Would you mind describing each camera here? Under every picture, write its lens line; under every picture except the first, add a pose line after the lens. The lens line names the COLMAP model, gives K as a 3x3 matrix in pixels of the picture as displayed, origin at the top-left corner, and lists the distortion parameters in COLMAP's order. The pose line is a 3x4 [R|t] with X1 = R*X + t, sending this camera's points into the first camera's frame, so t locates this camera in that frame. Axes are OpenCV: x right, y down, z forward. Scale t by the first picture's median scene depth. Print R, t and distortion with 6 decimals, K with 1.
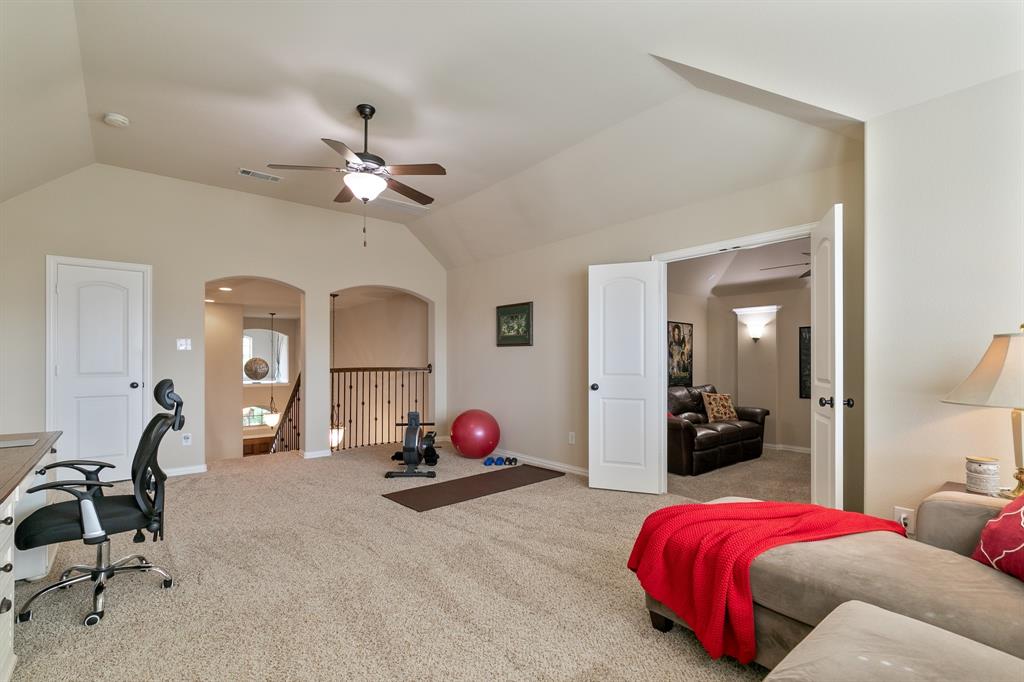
lens RADIAL K [[458.9, 0, 507.6], [0, 458.9, 343.4], [0, 0, 1]] dist [0.001767, 0.000091]
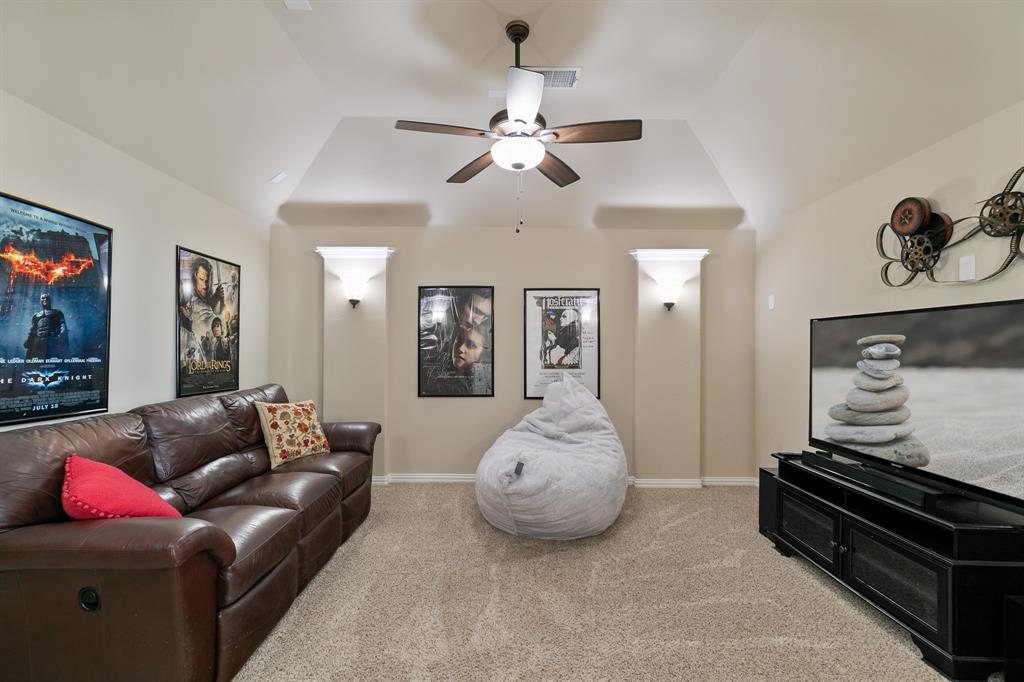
lens RADIAL K [[458.9, 0, 507.6], [0, 458.9, 343.4], [0, 0, 1]] dist [0.001767, 0.000091]
pose [[0.625153, 0.004102, 0.780492, 0.206742], [-0.027172, 0.999494, 0.016512, 0.029731], [-0.780029, -0.031530, 0.624948, 0.484651]]
